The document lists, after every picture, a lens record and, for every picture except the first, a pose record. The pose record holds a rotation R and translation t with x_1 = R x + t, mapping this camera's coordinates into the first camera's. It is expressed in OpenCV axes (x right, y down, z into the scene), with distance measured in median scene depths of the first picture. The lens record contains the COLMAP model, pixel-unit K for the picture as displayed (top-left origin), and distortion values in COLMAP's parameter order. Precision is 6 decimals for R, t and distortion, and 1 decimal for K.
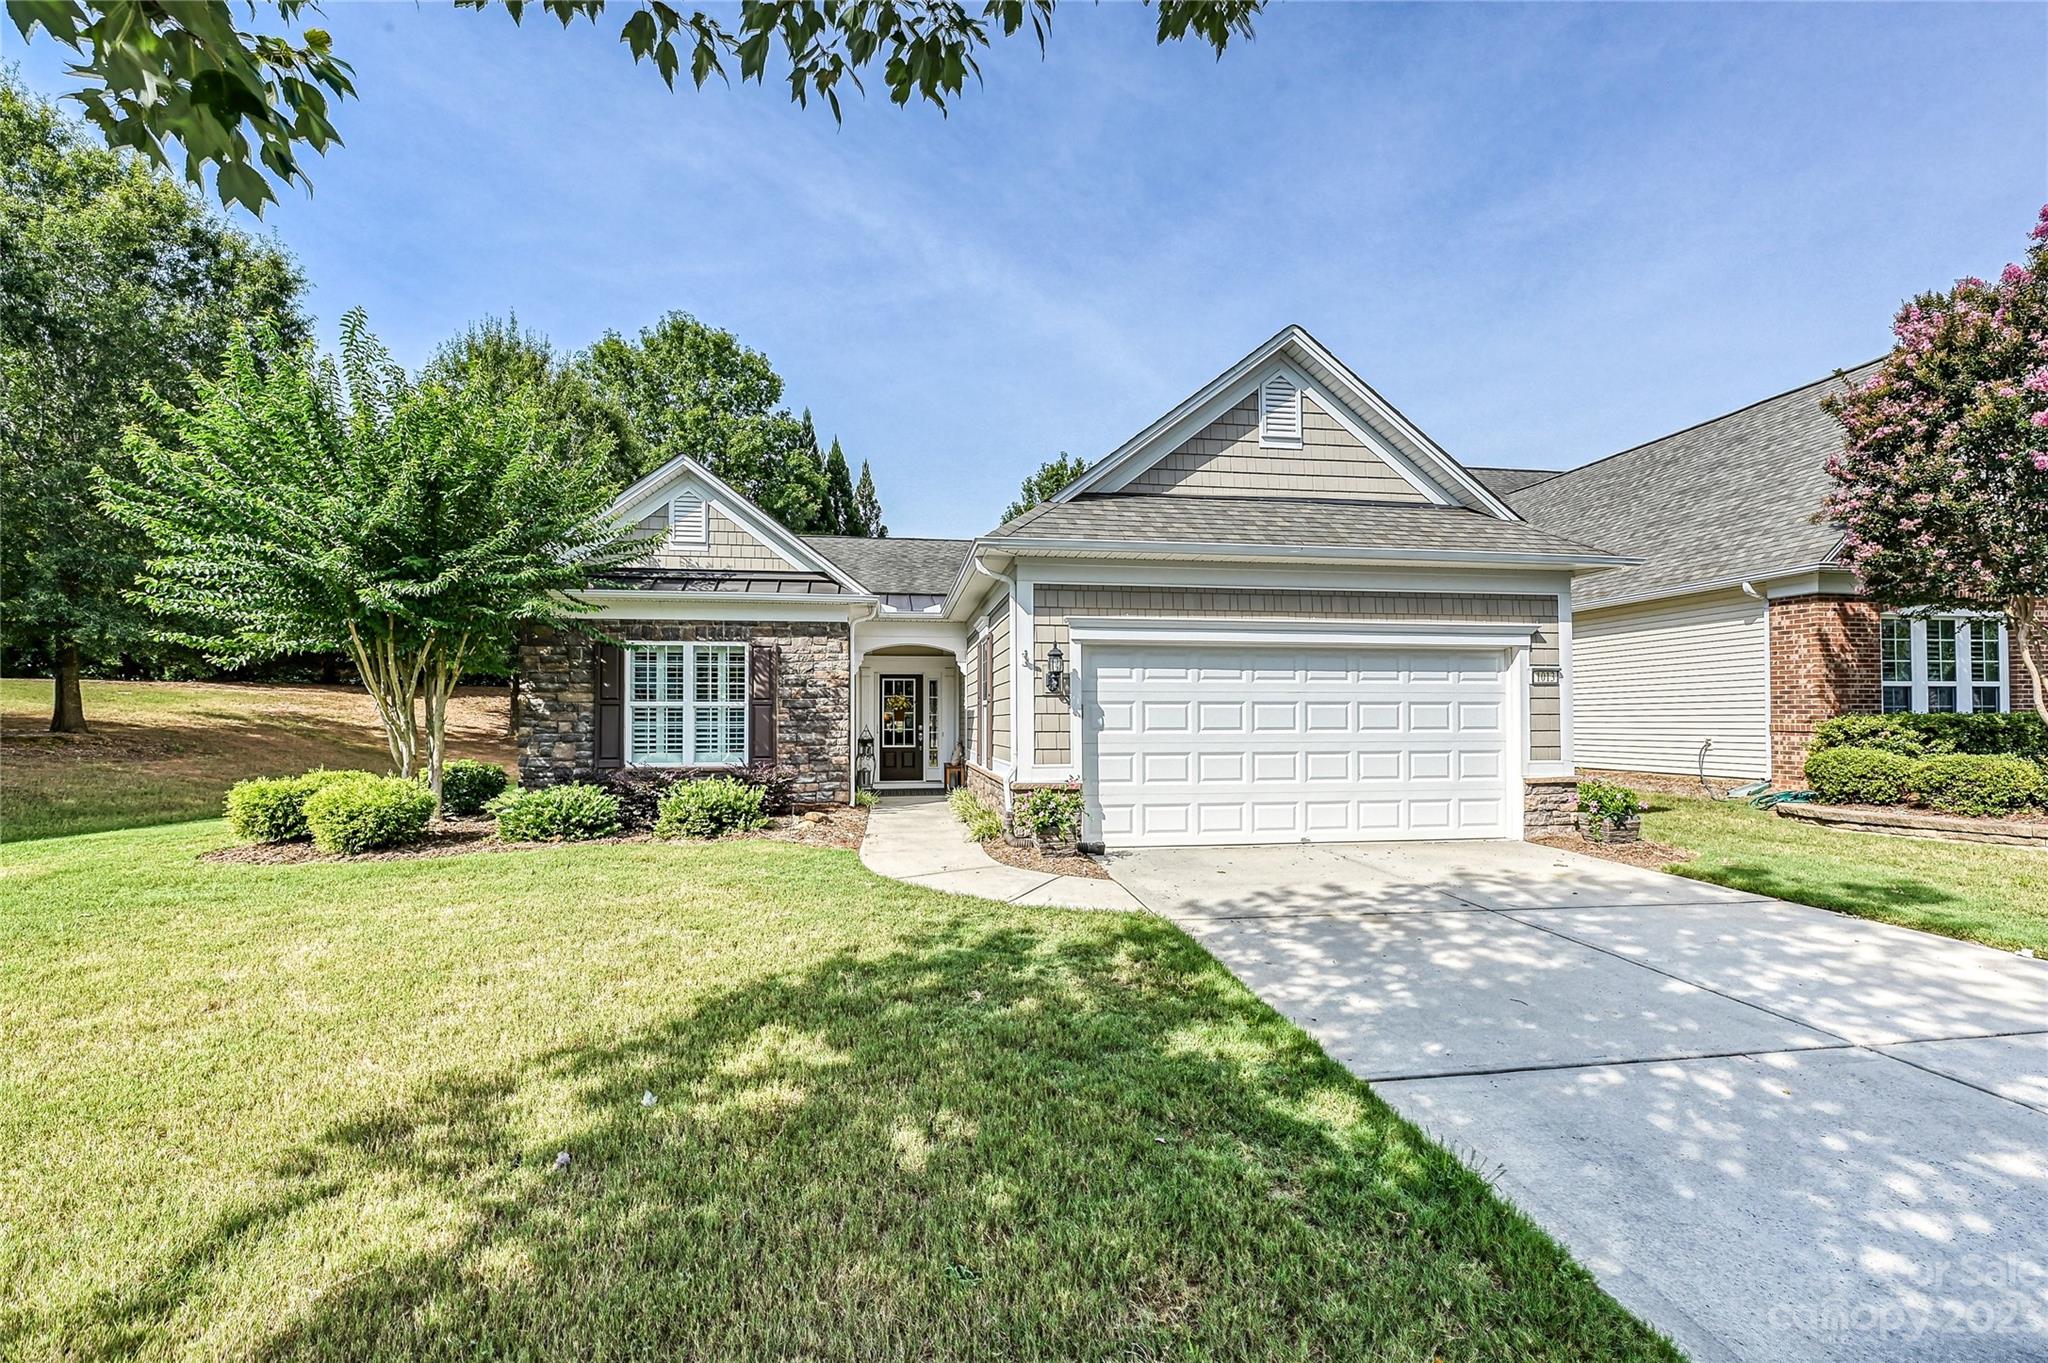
lens RADIAL K [[821.4, 0, 1012.6], [0, 821.4, 717.9], [0, 0, 1]] dist [-0.000997, -0.000075]
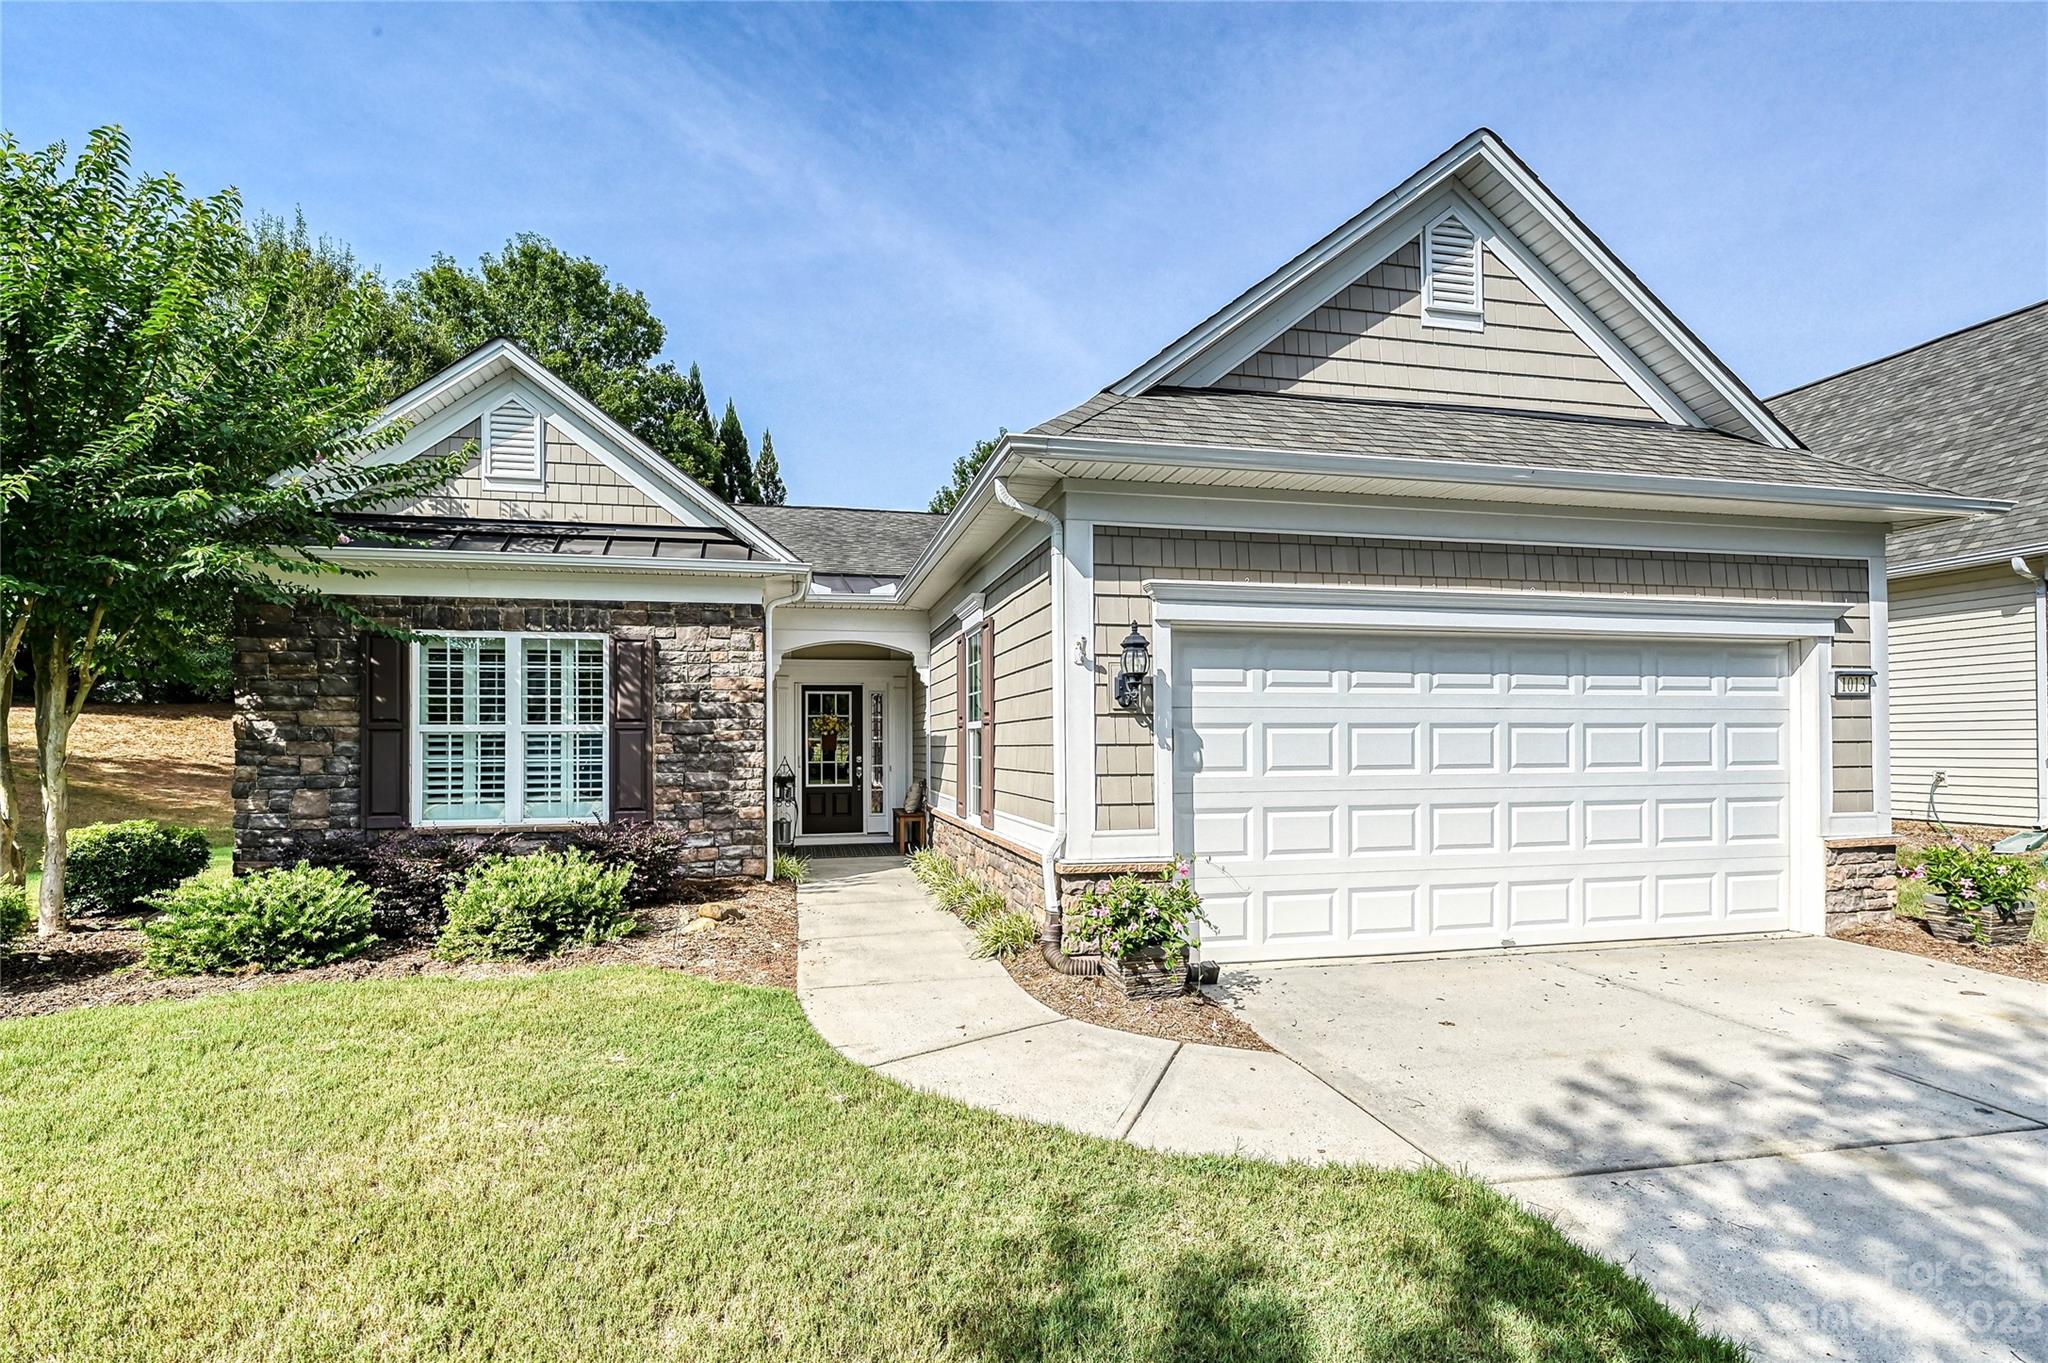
lens RADIAL K [[922.7, 0, 994.8], [0, 922.7, 740.0], [0, 0, 1]] dist [-0.000099, 0.000104]
pose [[0.997617, -0.003407, 0.068911, -0.079924], [0.003399, 0.999994, 0.000246, -0.007987], [-0.068912, -0.000012, 0.997623, 0.298995]]
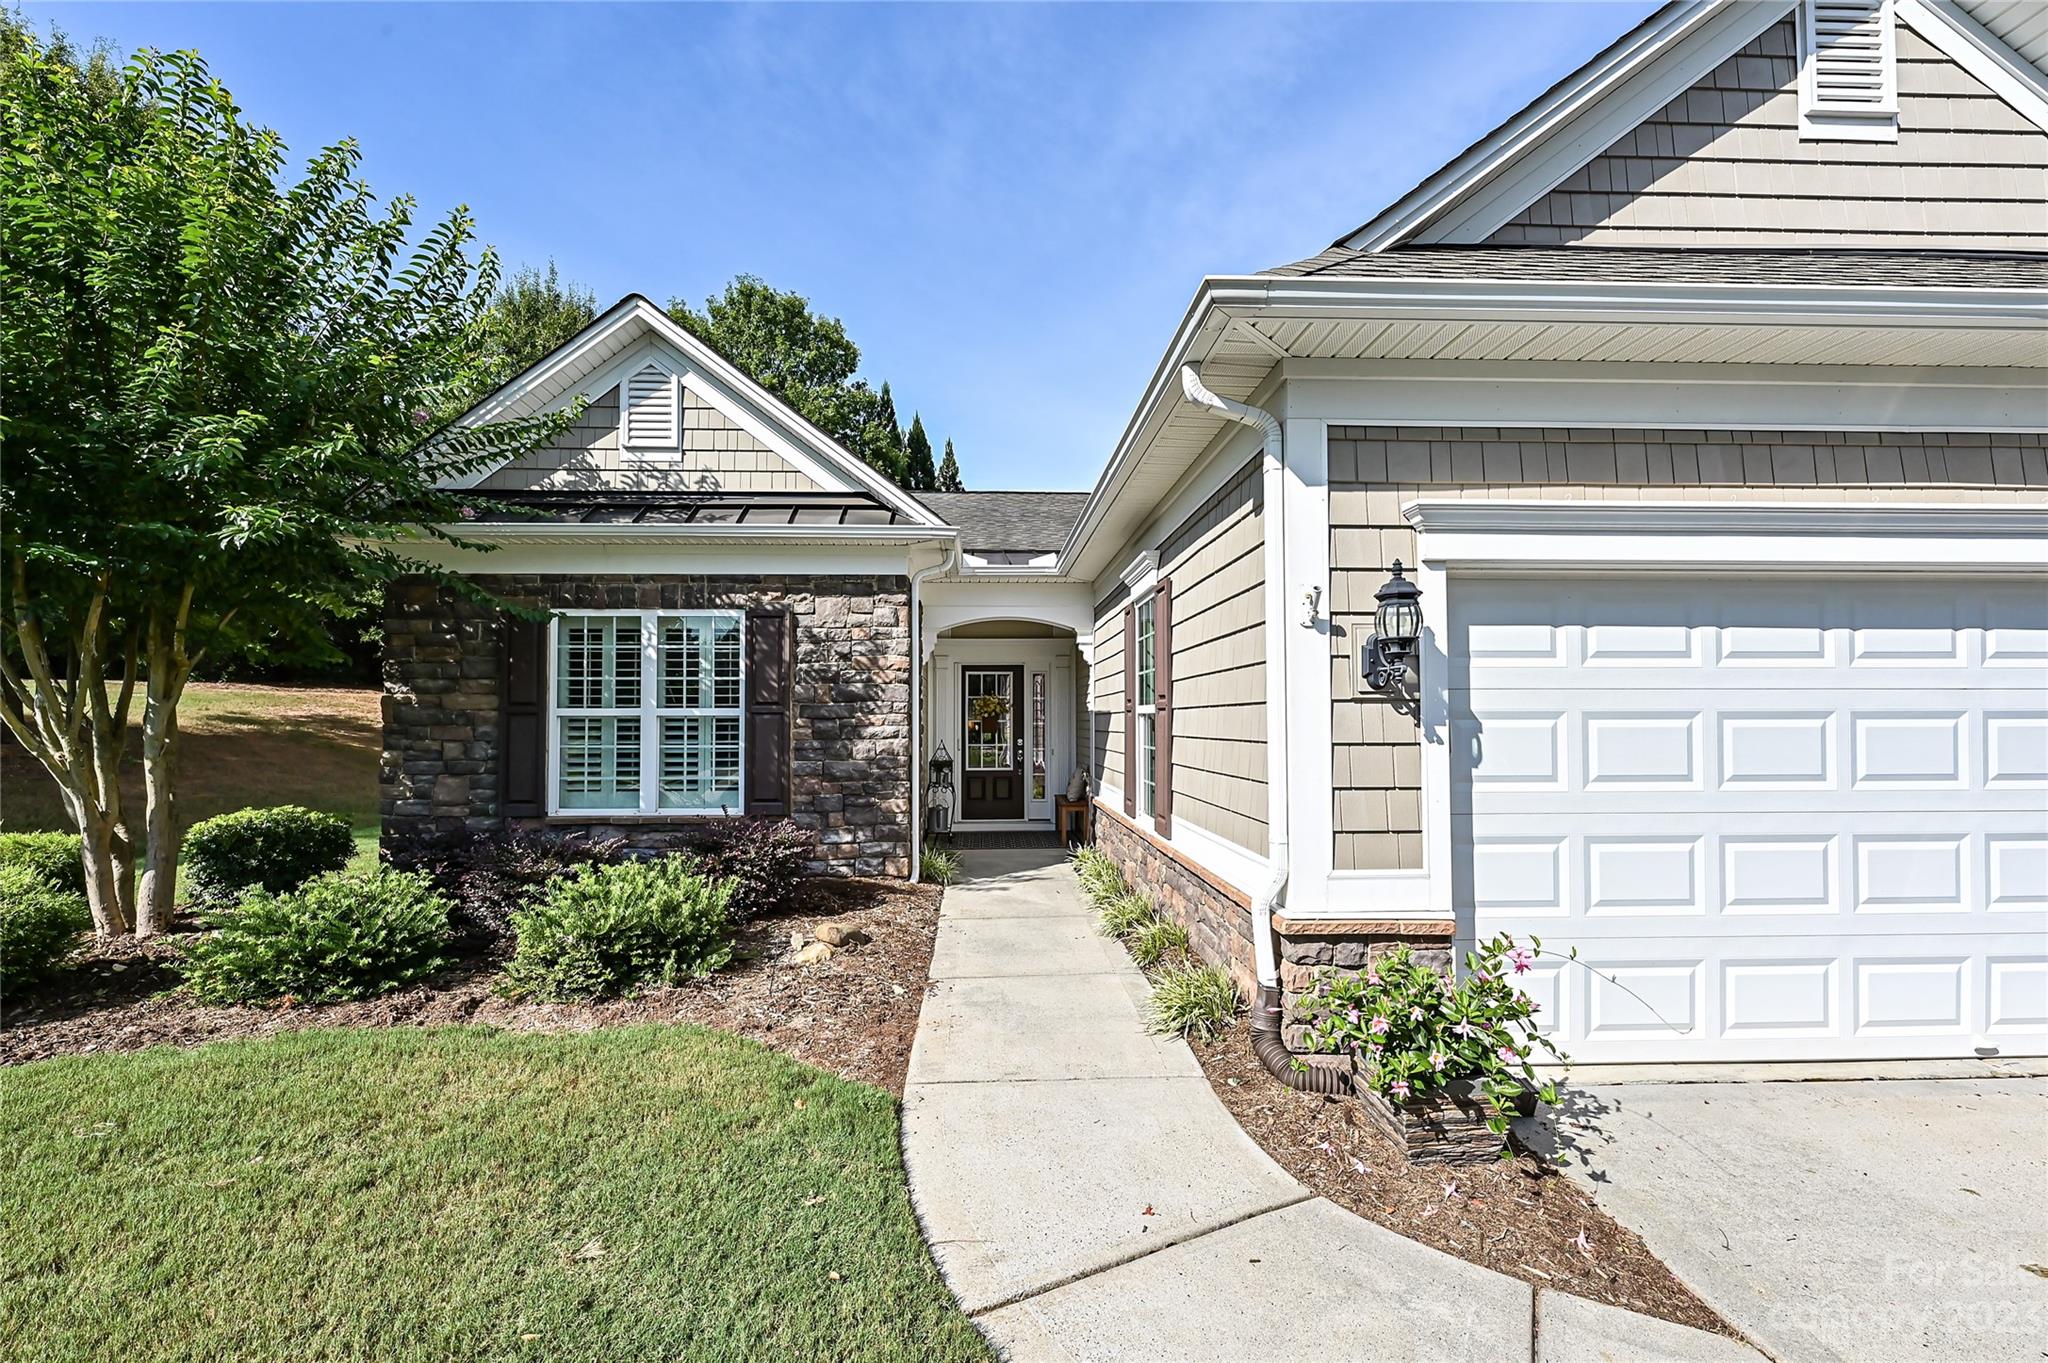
lens RADIAL K [[821.4, 0, 1016.4], [0, 821.4, 703.5], [0, 0, 1]] dist [-0.000997, -0.000075]
pose [[0.995193, -0.002630, -0.097894, -0.077671], [0.001188, 0.999890, -0.014783, -0.017007], [0.097922, 0.014596, 0.995087, 0.508770]]
